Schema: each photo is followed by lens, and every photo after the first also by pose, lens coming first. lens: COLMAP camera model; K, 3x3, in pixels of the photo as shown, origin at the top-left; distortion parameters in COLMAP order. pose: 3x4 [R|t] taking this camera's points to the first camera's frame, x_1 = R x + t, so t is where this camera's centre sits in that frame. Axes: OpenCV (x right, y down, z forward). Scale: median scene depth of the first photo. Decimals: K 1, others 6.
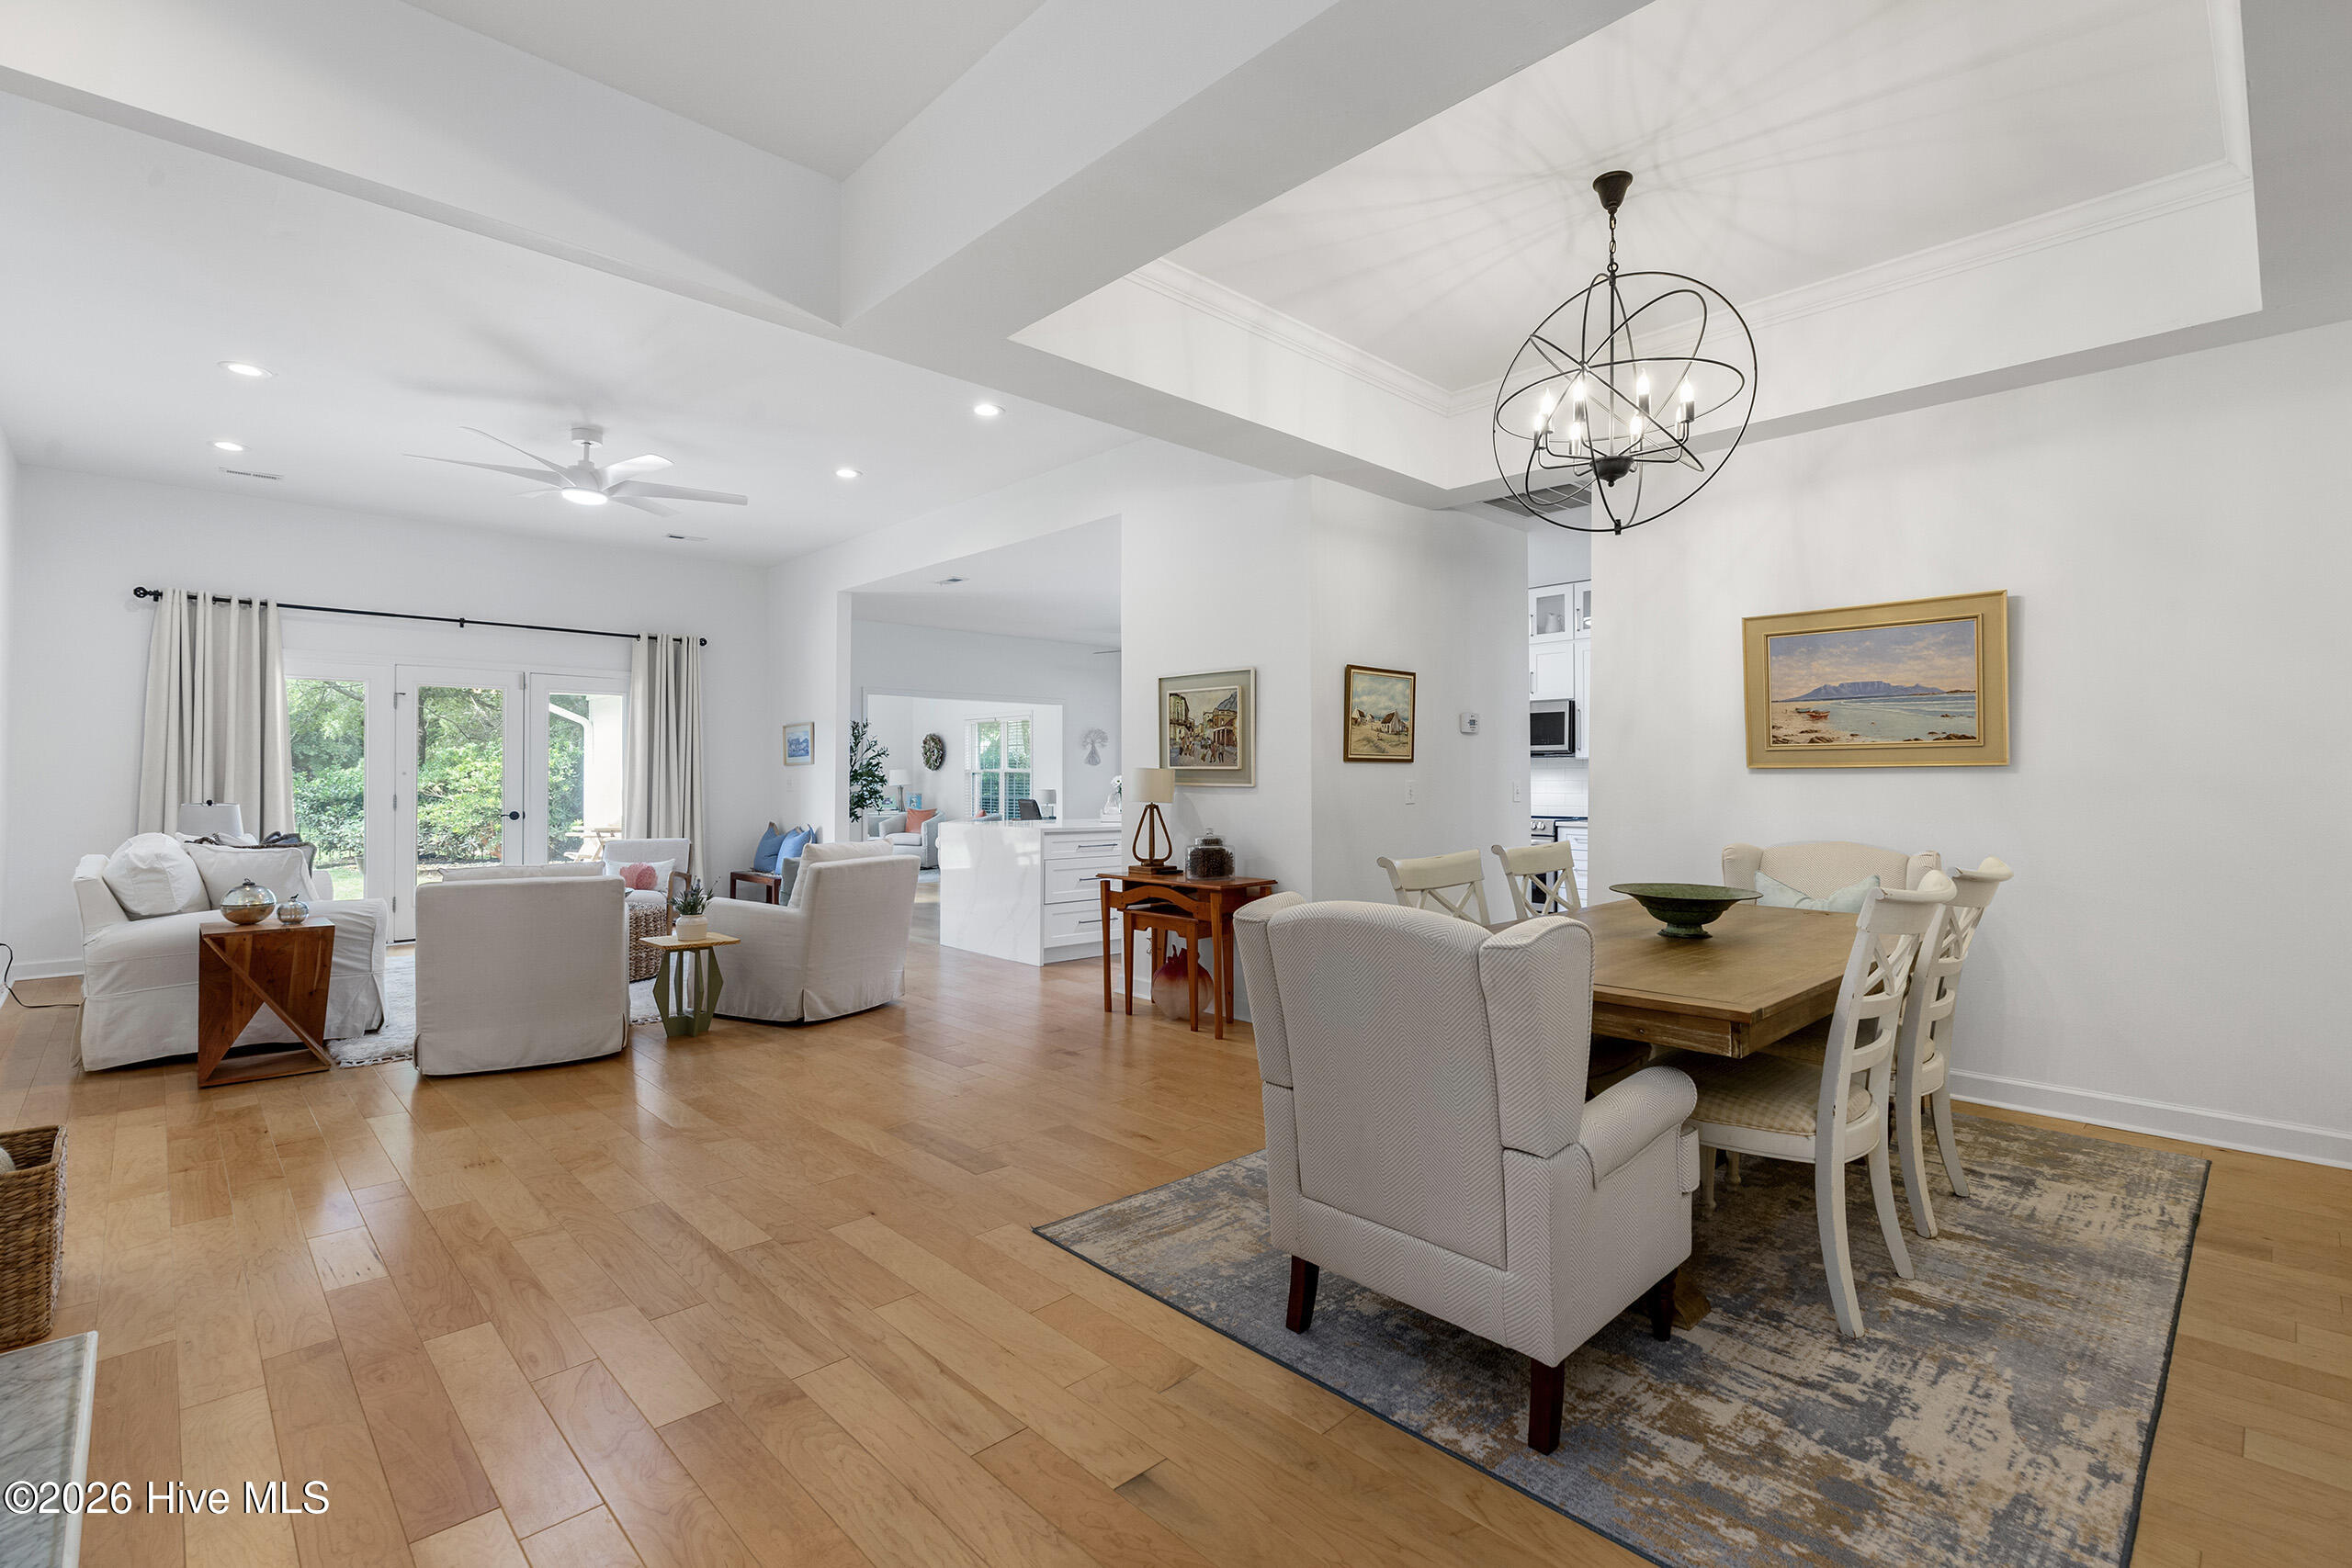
lens RADIAL K [[1061.4, 0, 1169.6], [0, 1061.4, 769.5], [0, 0, 1]] dist [0.001143, 0.001309]
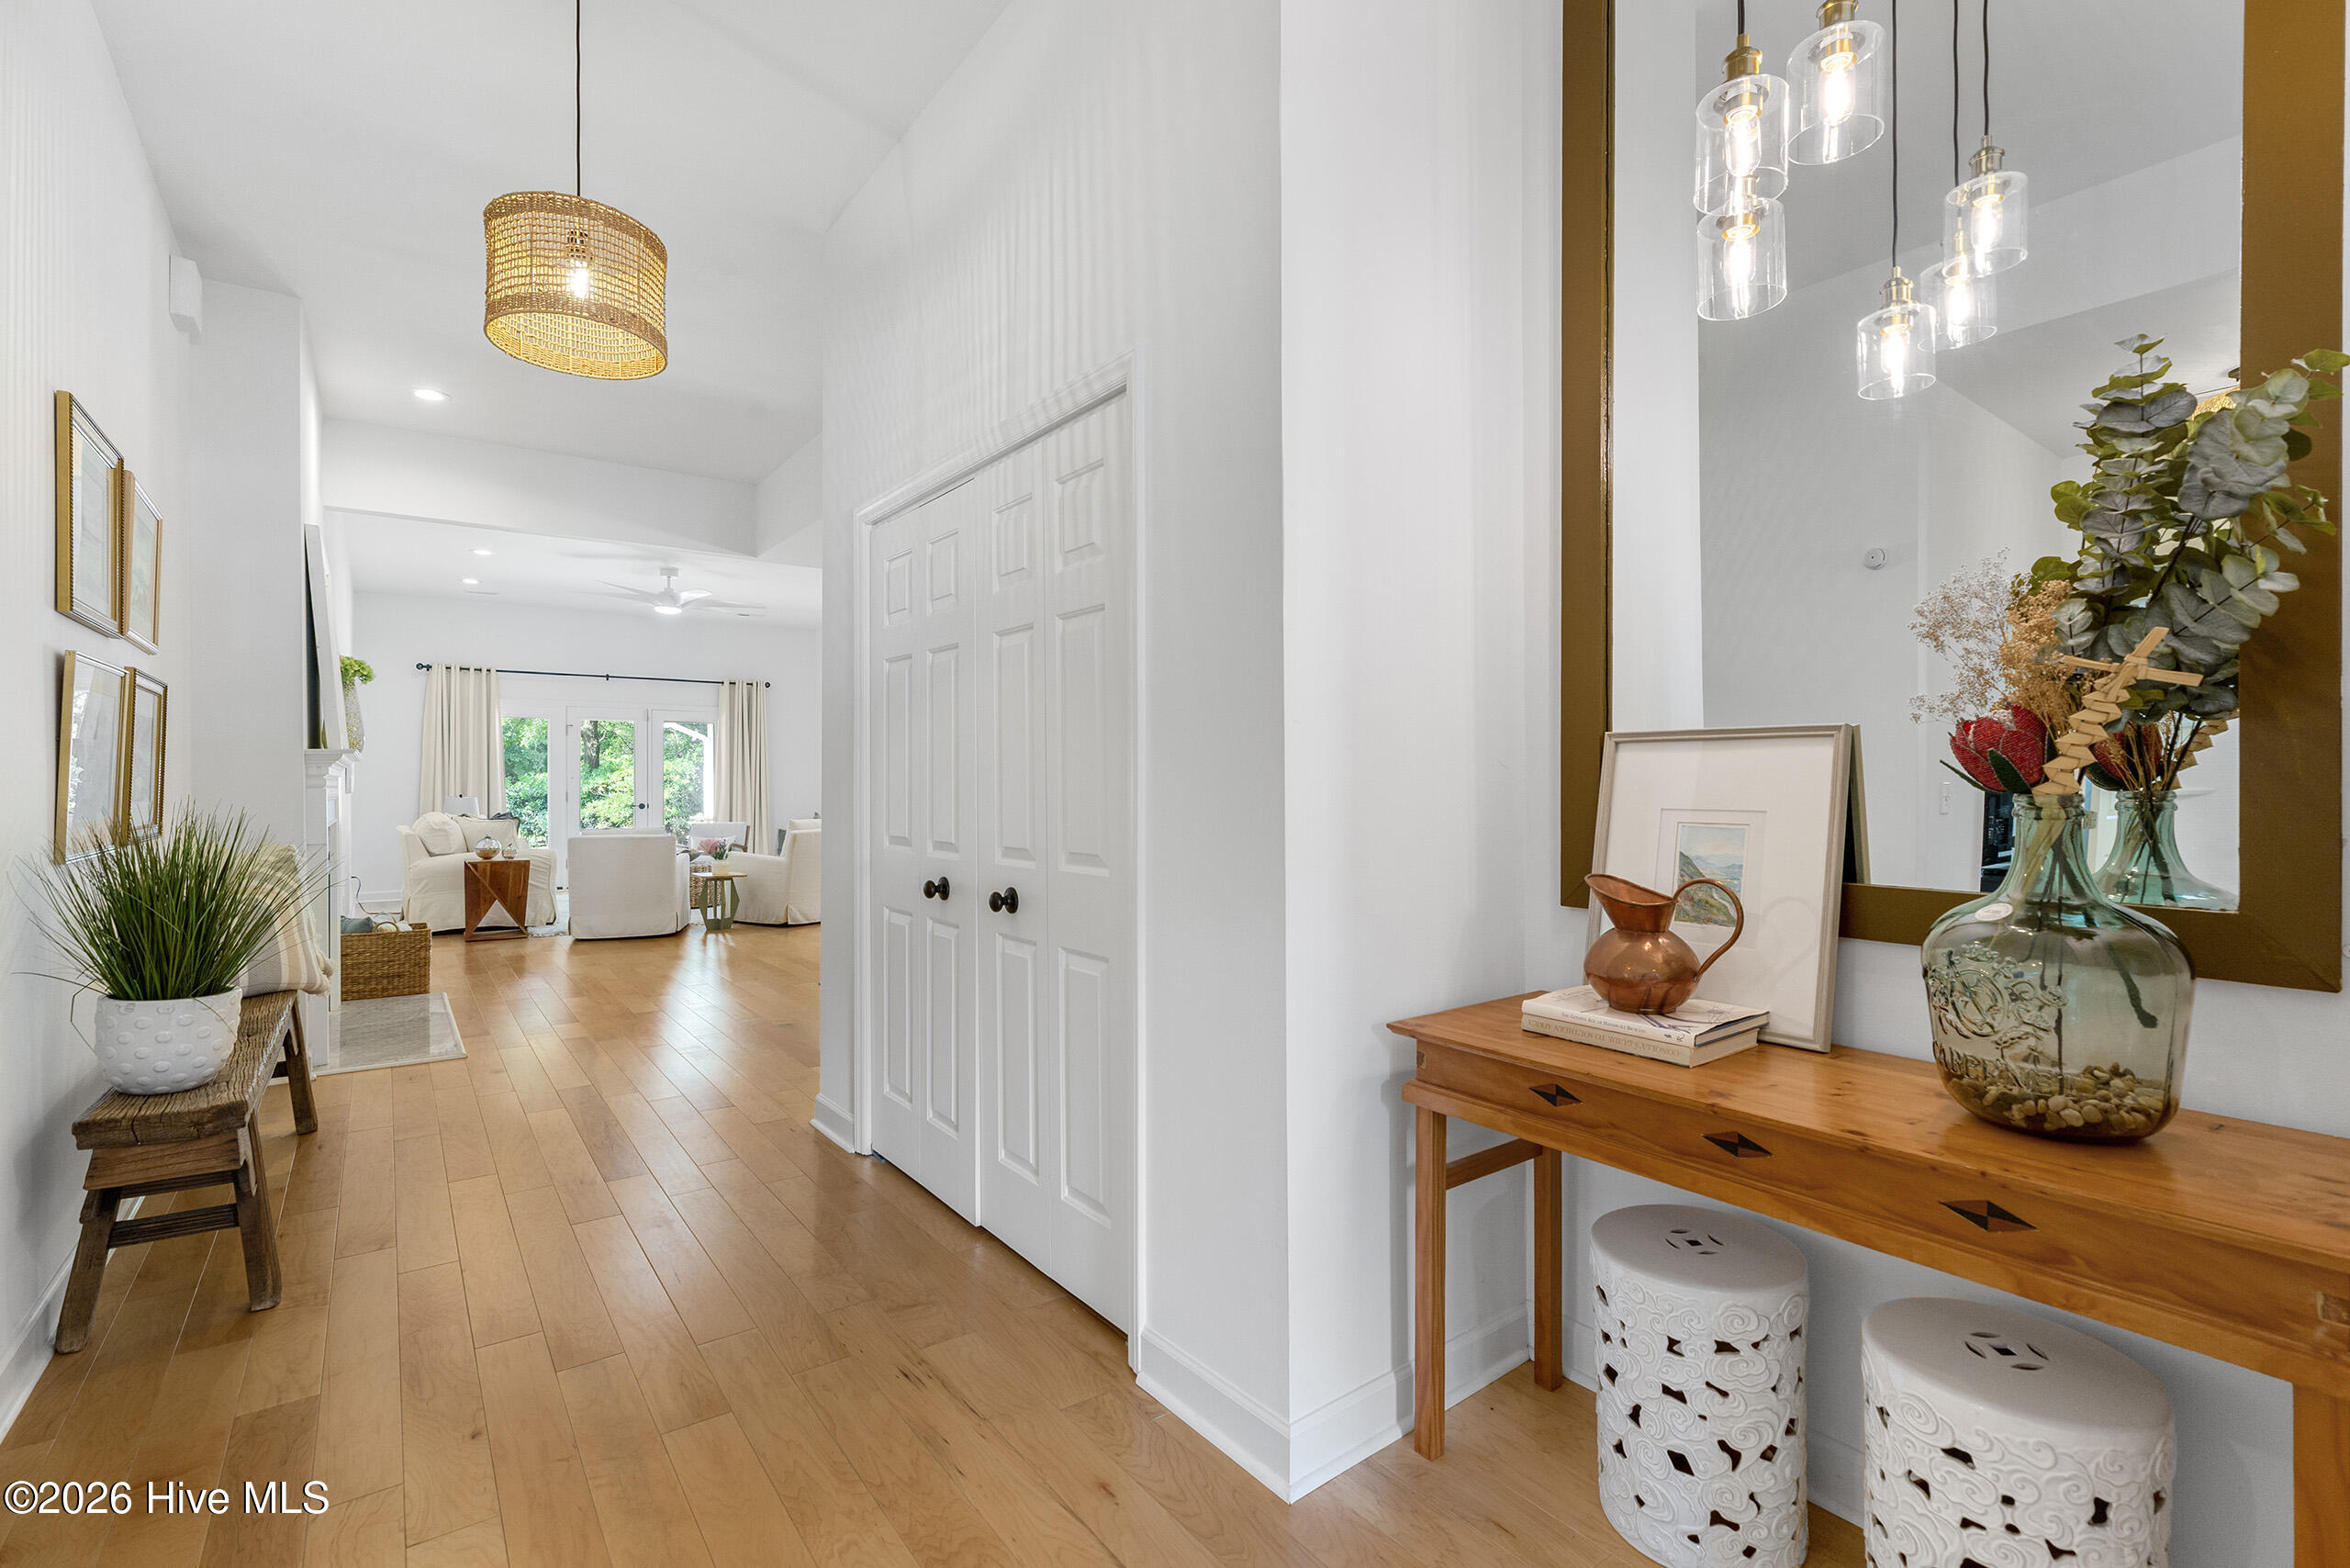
lens RADIAL K [[1060.7, 0, 1168.2], [0, 1060.7, 780.0], [0, 0, 1]] dist [0.001143, 0.001309]
pose [[0.991987, -0.001847, -0.126328, 0.498354], [0.002759, 0.999971, 0.007038, -0.002495], [0.126311, -0.007331, 0.991964, -0.626046]]
